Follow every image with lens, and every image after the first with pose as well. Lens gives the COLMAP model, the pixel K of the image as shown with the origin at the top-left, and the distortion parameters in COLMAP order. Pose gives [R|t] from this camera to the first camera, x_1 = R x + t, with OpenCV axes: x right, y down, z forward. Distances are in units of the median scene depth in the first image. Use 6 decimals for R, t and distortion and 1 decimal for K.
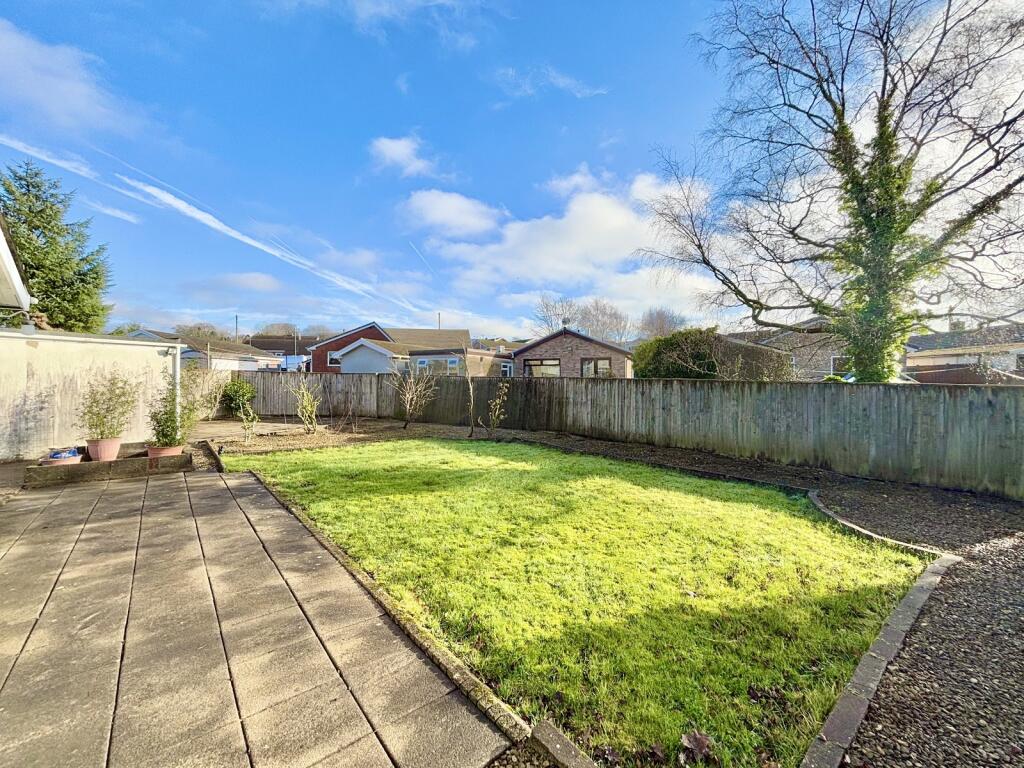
lens RADIAL K [[413.0, 0, 512.3], [0, 413.0, 384.6], [0, 0, 1]] dist [0.000628, -0.000440]
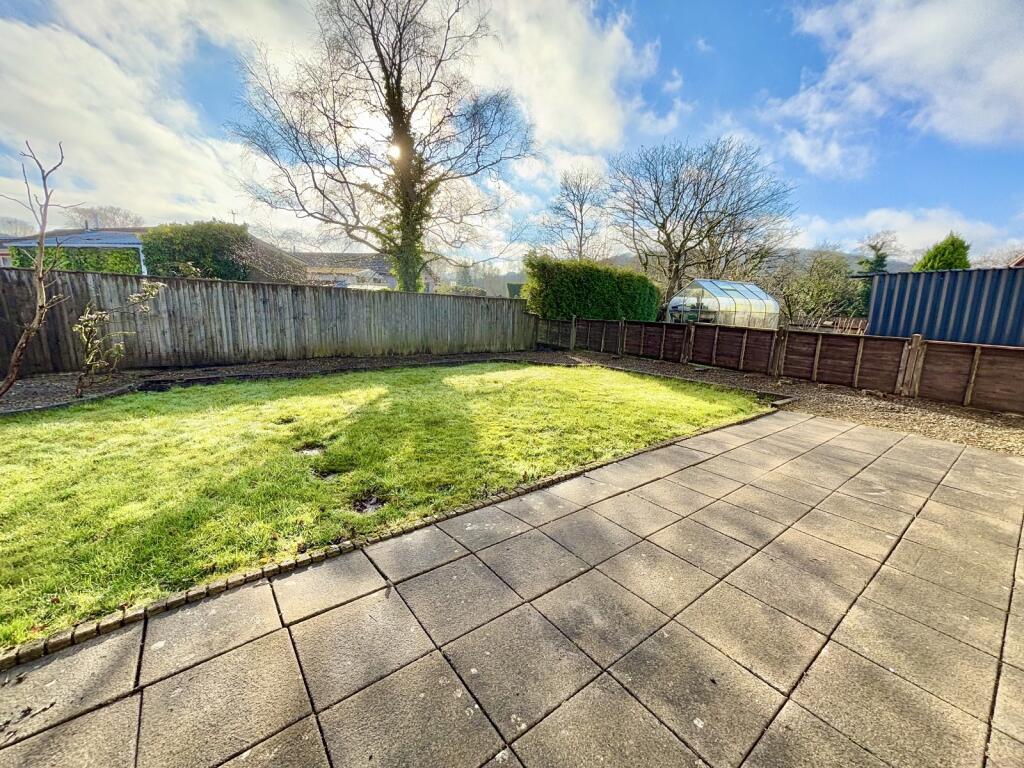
lens RADIAL K [[413.0, 0, 512.0], [0, 413.0, 379.3], [0, 0, 1]] dist [0.000628, -0.000440]
pose [[0.060499, -0.187679, 0.980366, -0.603890], [-0.022296, 0.981665, 0.189304, 0.008859], [-0.997919, -0.033311, 0.055205, 0.547120]]
